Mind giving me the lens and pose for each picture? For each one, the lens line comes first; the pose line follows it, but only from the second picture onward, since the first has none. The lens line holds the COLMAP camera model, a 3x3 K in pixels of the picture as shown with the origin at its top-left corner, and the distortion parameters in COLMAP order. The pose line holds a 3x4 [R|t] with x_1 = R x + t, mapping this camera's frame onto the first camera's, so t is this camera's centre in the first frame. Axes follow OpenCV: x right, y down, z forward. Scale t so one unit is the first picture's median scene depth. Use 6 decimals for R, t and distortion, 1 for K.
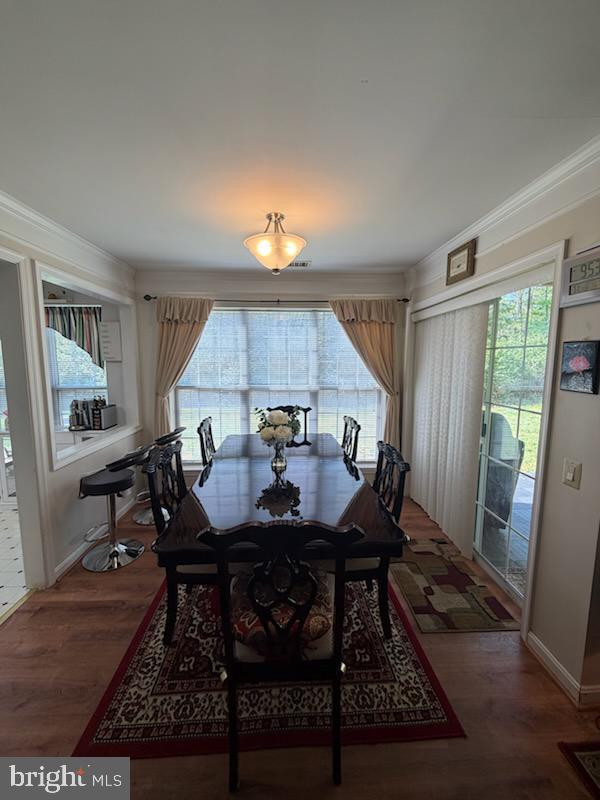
lens RADIAL K [[318.5, 0, 299.3], [0, 318.5, 396.4], [0, 0, 1]] dist [-0.000475, 0.000340]
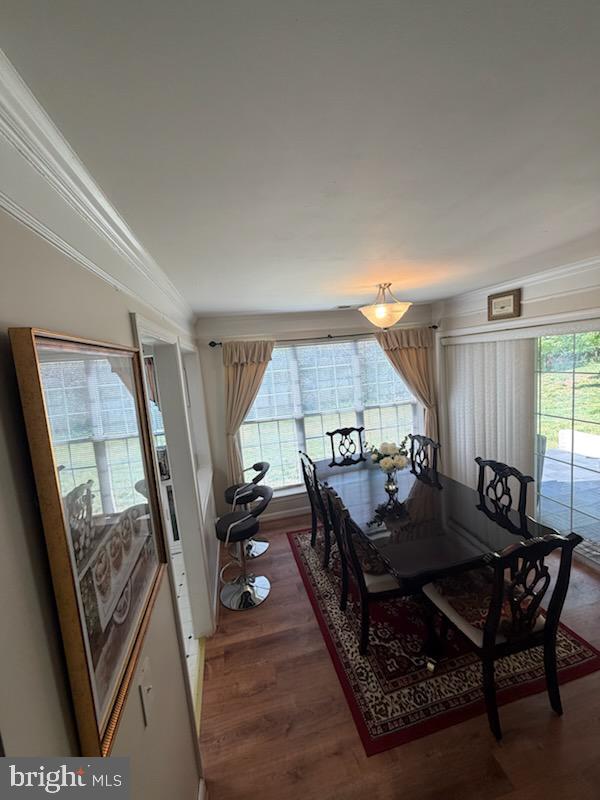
lens RADIAL K [[318.5, 0, 299.0], [0, 318.5, 396.4], [0, 0, 1]] dist [-0.000475, 0.000340]
pose [[0.981478, -0.110325, 0.156616, -0.501217], [0.110221, 0.993863, 0.009373, -0.154904], [-0.156689, 0.008063, 0.987615, -0.106919]]
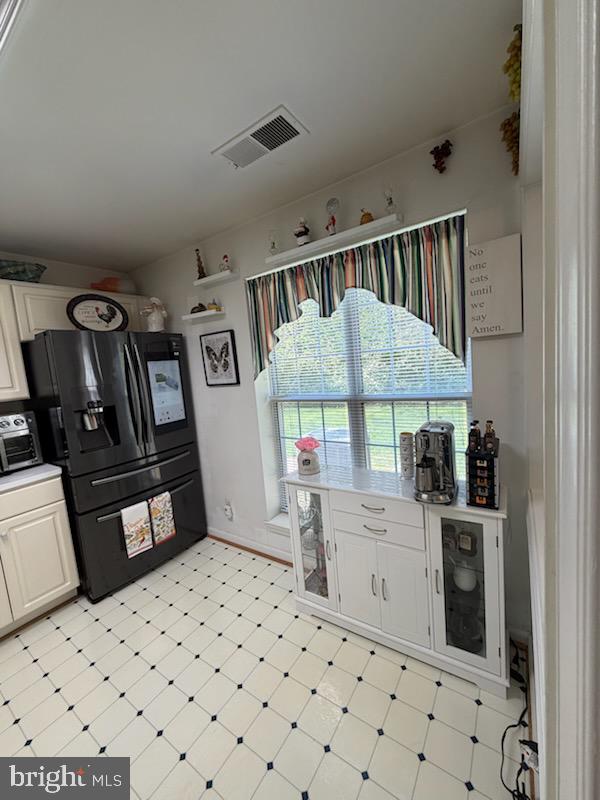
lens RADIAL K [[318.5, 0, 300.0], [0, 318.5, 397.0], [0, 0, 1]] dist [-0.000475, 0.000340]
pose [[0.800738, -0.009086, -0.598946, -0.742941], [0.021897, 0.999661, 0.014110, -0.057930], [0.598615, -0.024414, 0.800665, 0.699252]]
